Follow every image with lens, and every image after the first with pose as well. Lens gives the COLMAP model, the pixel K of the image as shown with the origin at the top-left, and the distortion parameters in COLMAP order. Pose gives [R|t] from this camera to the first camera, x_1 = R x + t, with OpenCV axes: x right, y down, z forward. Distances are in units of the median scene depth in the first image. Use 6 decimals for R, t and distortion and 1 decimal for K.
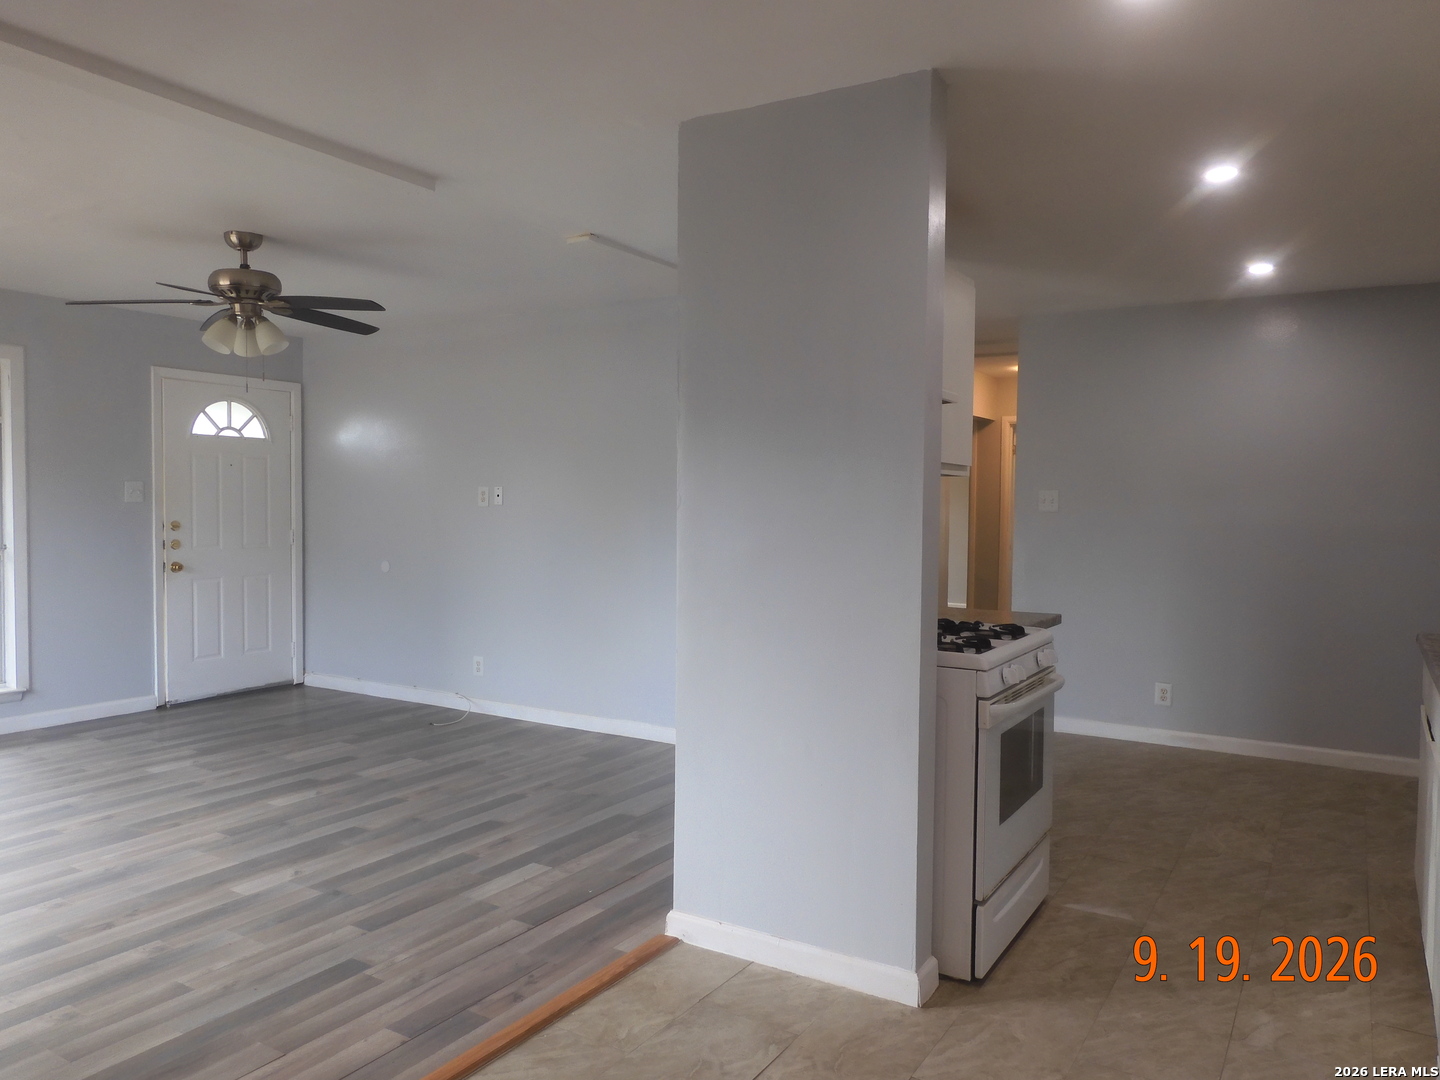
lens RADIAL K [[1033.4, 0, 721.7], [0, 1033.4, 535.9], [0, 0, 1]] dist [-0.001219, 0.004424]
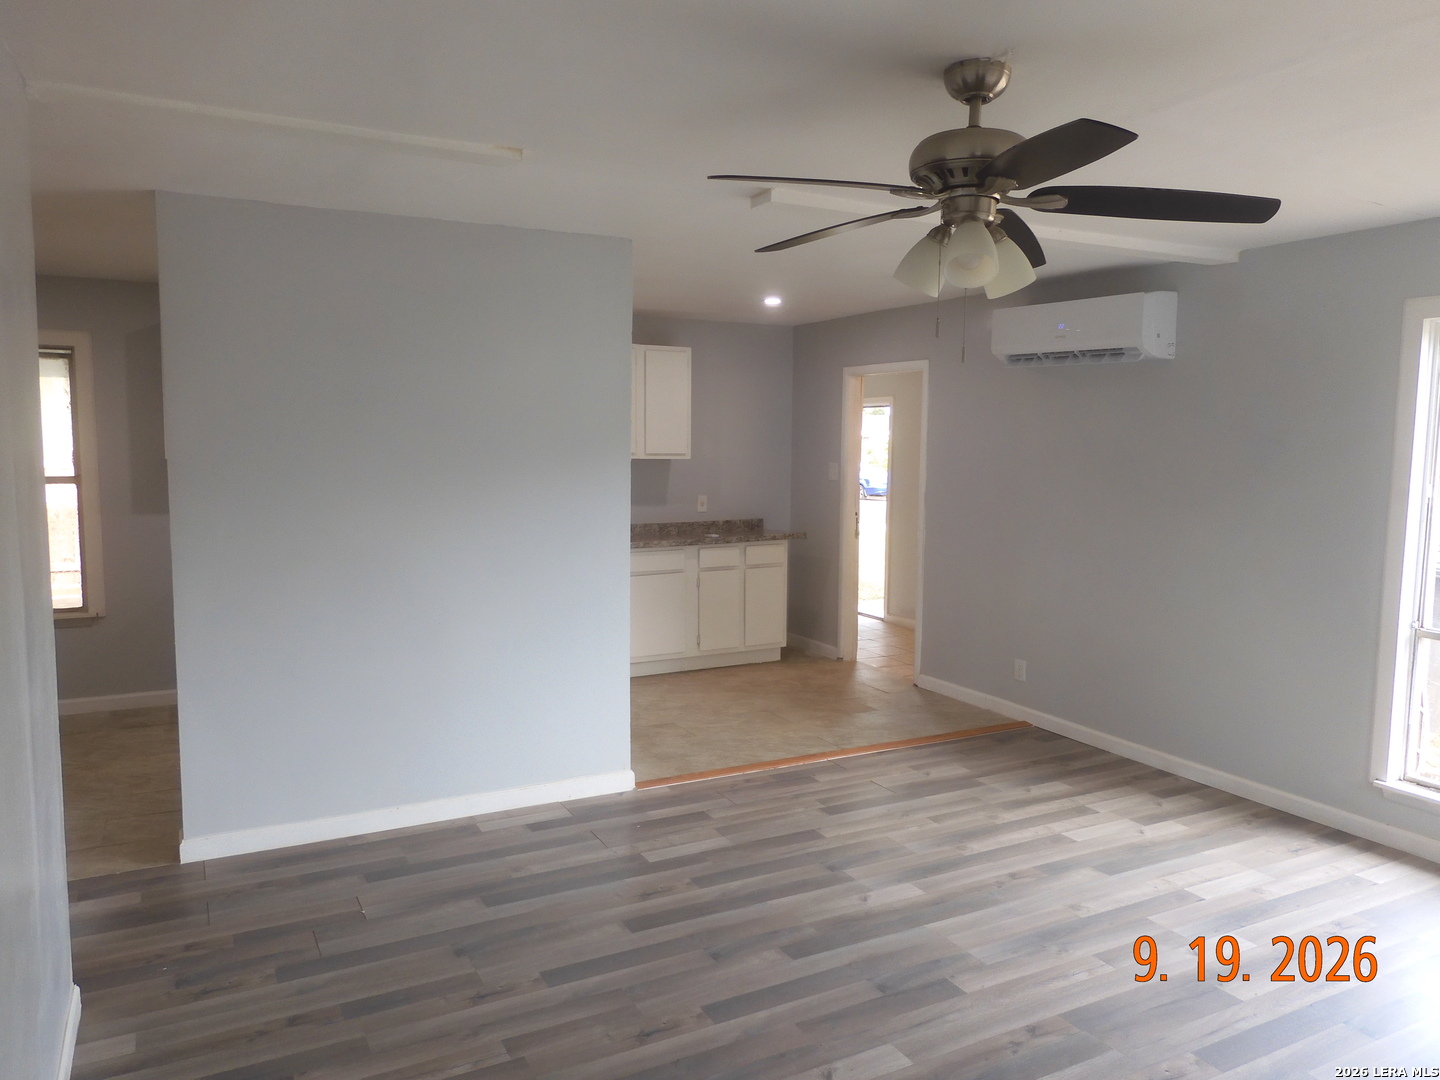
lens RADIAL K [[1033.4, 0, 721.7], [0, 1033.4, 535.9], [0, 0, 1]] dist [-0.001219, 0.004424]
pose [[-0.863513, -0.065960, 0.499995, -0.911188], [-0.002354, 0.991927, 0.126791, -0.168235], [-0.504321, 0.108308, -0.856697, 2.239387]]
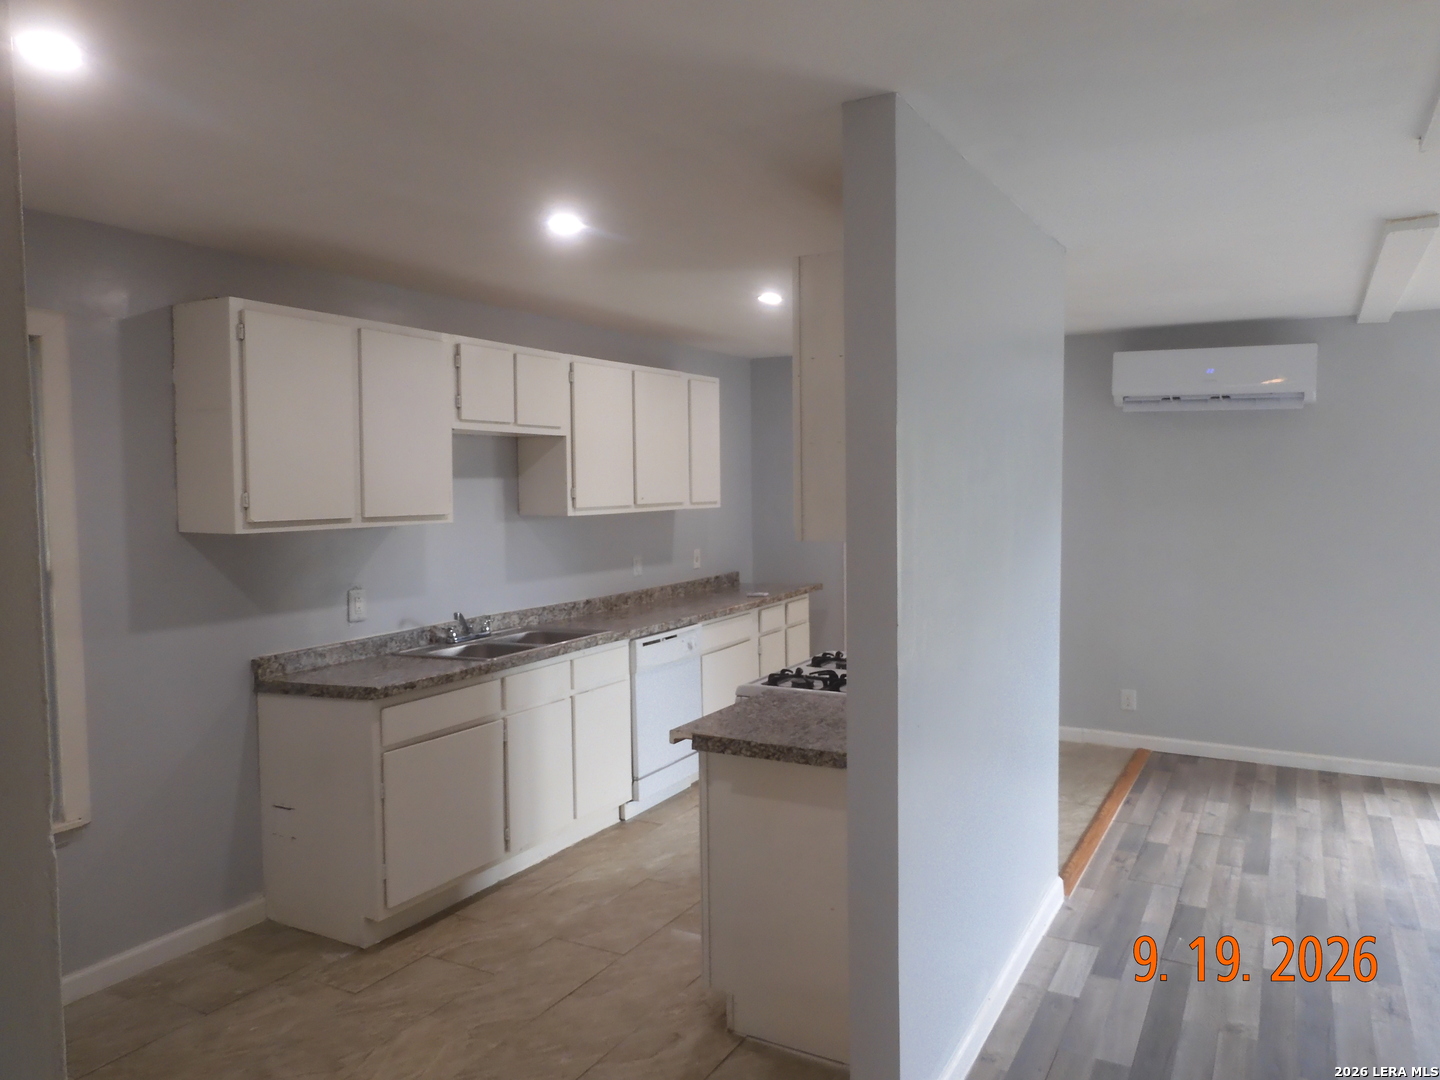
lens RADIAL K [[1033.4, 0, 721.7], [0, 1033.4, 535.9], [0, 0, 1]] dist [-0.001219, 0.004424]
pose [[-0.999040, 0.001663, -0.043774, 0.426732], [-0.002108, 0.996297, 0.085956, -0.161291], [0.043755, 0.085966, -0.995337, 2.257475]]
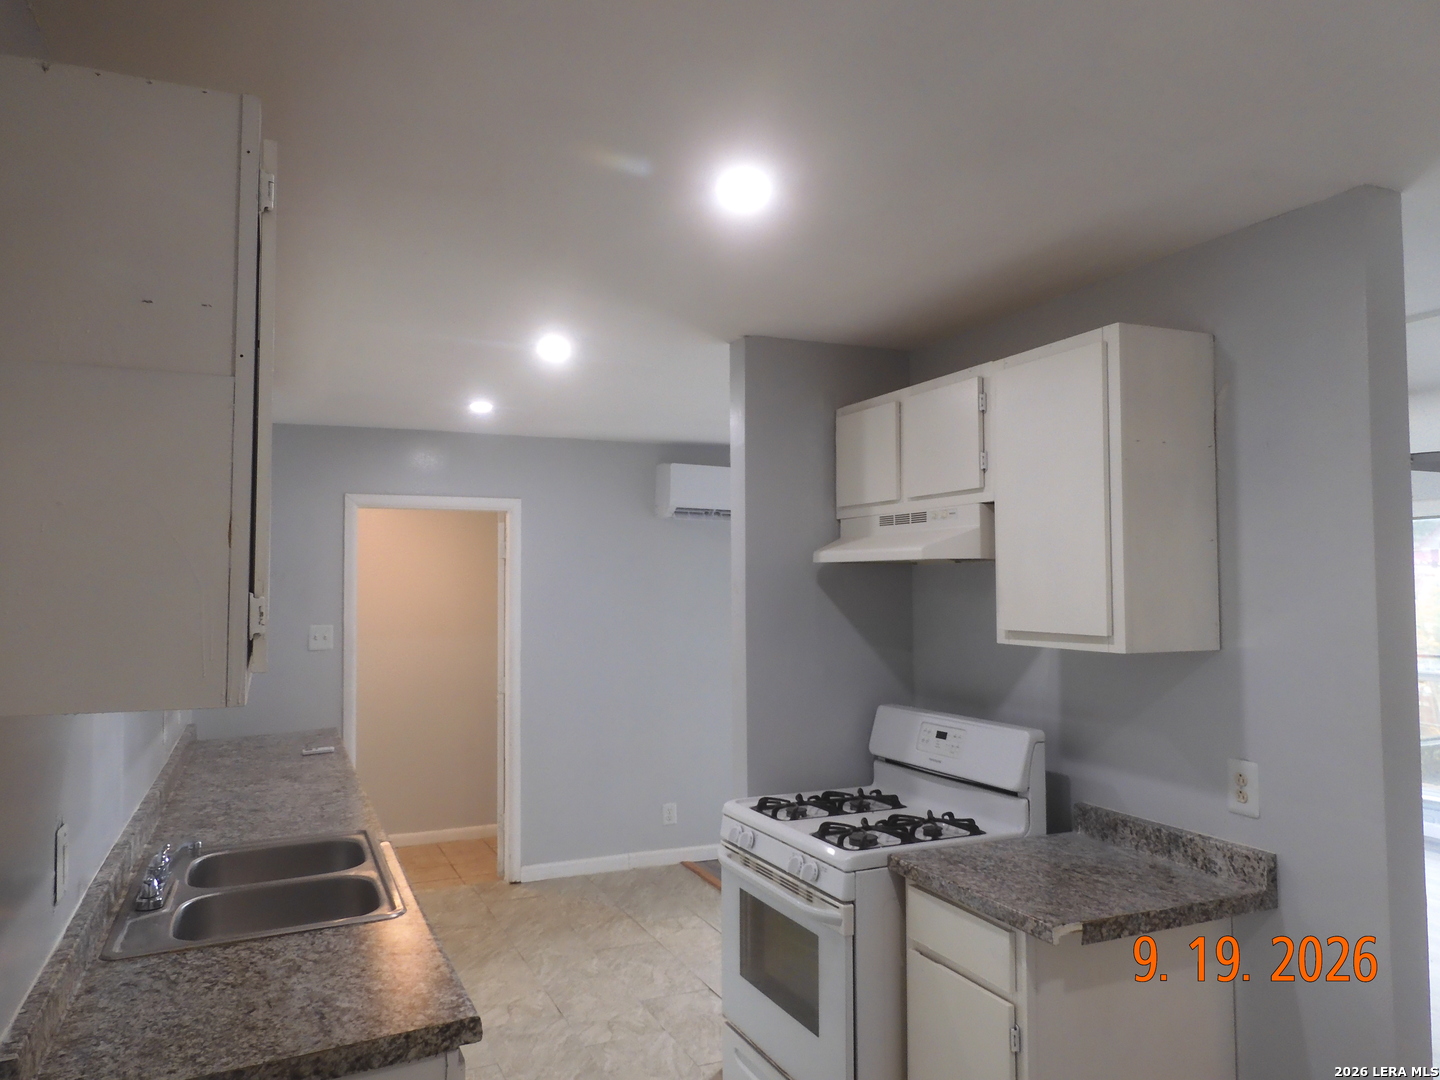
lens RADIAL K [[1041.4, 0, 727.5], [0, 1041.4, 520.9], [0, 0, 1]] dist [0.000283, 0.004507]
pose [[-0.565963, -0.057434, -0.822428, 1.149931], [-0.027833, 0.998333, -0.050565, -0.134239], [0.823961, -0.005728, -0.566618, 1.547909]]
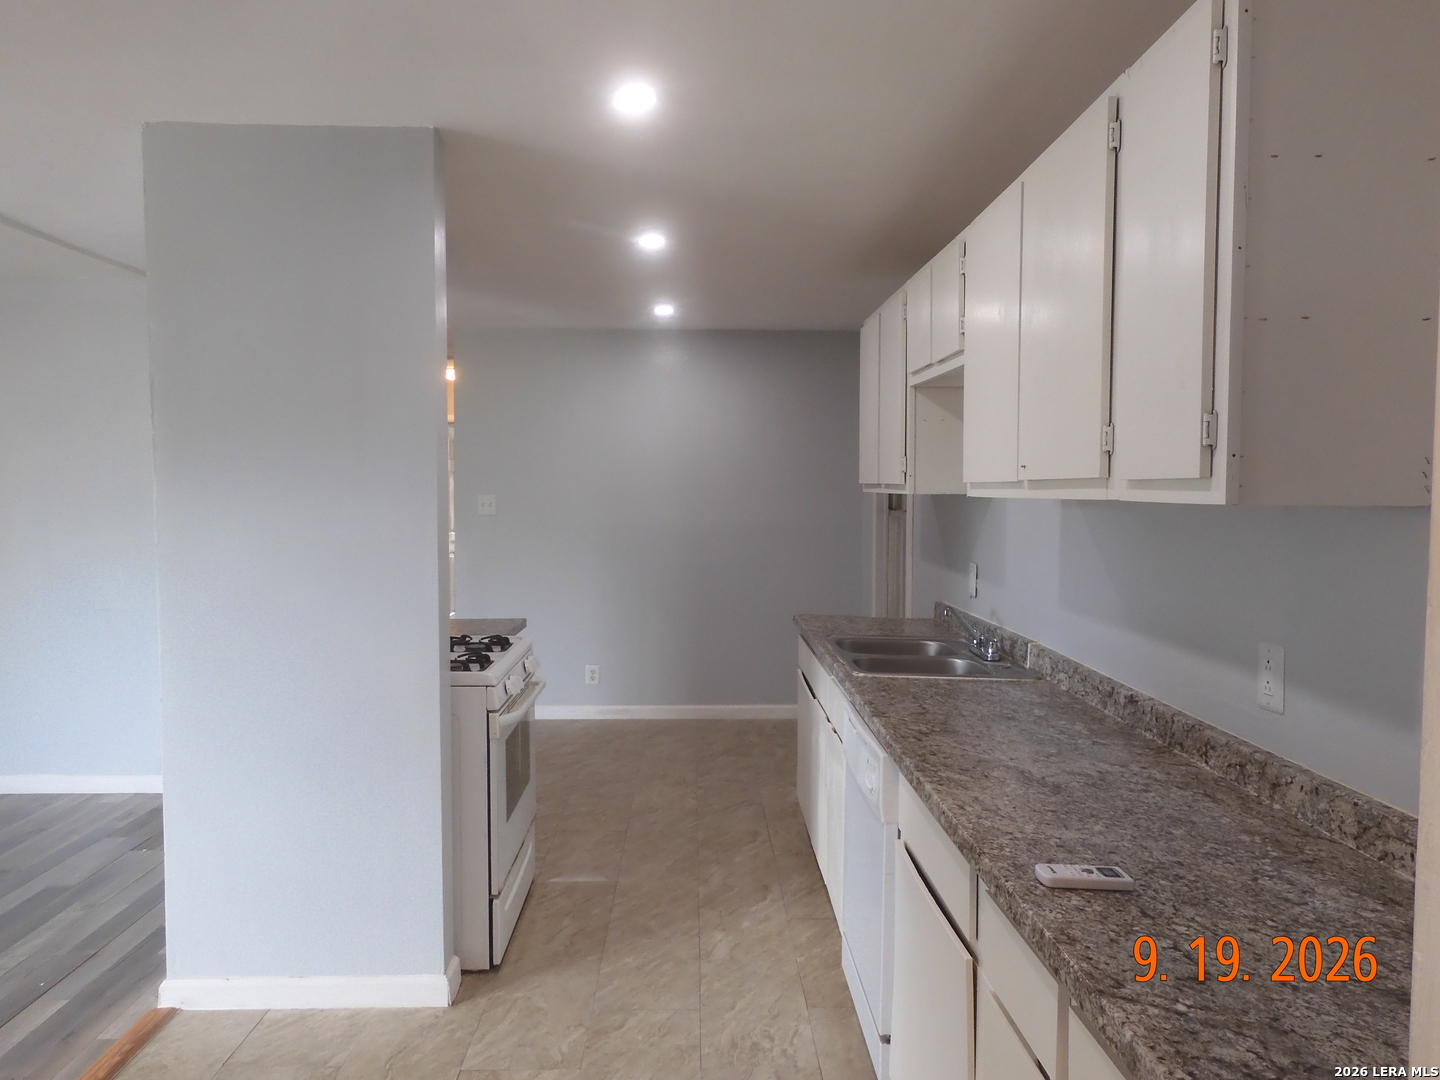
lens RADIAL K [[1033.4, 0, 721.7], [0, 1033.4, 535.9], [0, 0, 1]] dist [-0.001219, 0.004424]
pose [[0.837101, -0.036289, 0.545843, -0.124253], [0.025870, 0.999307, 0.026762, -0.047362], [-0.546436, -0.008282, 0.837460, -0.044641]]
